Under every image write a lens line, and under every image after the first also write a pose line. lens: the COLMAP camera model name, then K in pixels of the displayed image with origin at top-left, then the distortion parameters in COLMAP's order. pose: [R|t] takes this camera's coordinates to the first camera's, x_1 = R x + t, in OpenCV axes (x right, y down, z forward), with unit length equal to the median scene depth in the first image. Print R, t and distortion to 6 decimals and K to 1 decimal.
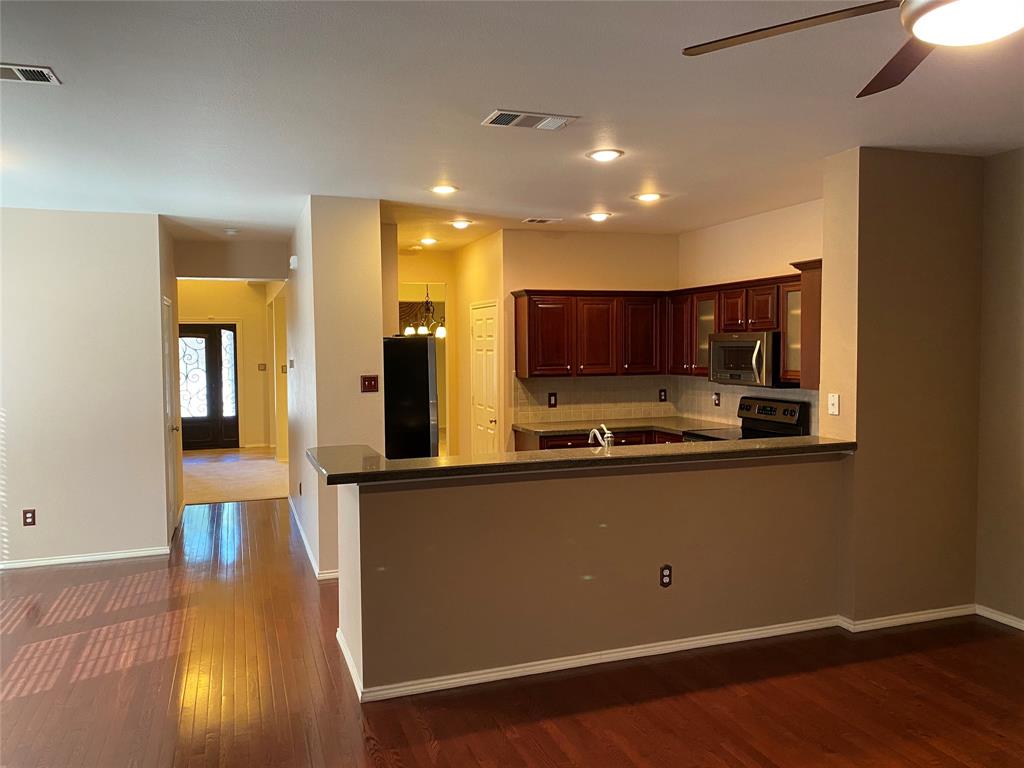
lens RADIAL K [[771.3, 0, 512.0], [0, 771.3, 384.0], [0, 0, 1]] dist [0.072341, 0.000115]
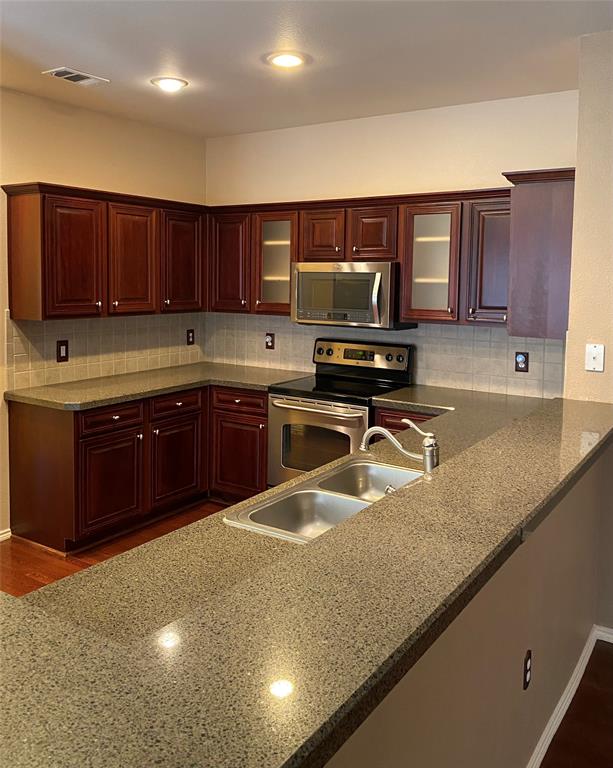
lens RADIAL K [[650.9, 0, 308.5], [0, 650.9, 325.7], [0, 0, 1]] dist [0.003546, -0.004027]
pose [[0.792501, -0.026034, 0.609315, -0.132599], [0.009577, 0.999497, 0.030249, -0.017961], [-0.609795, -0.018137, 0.792351, 0.423422]]
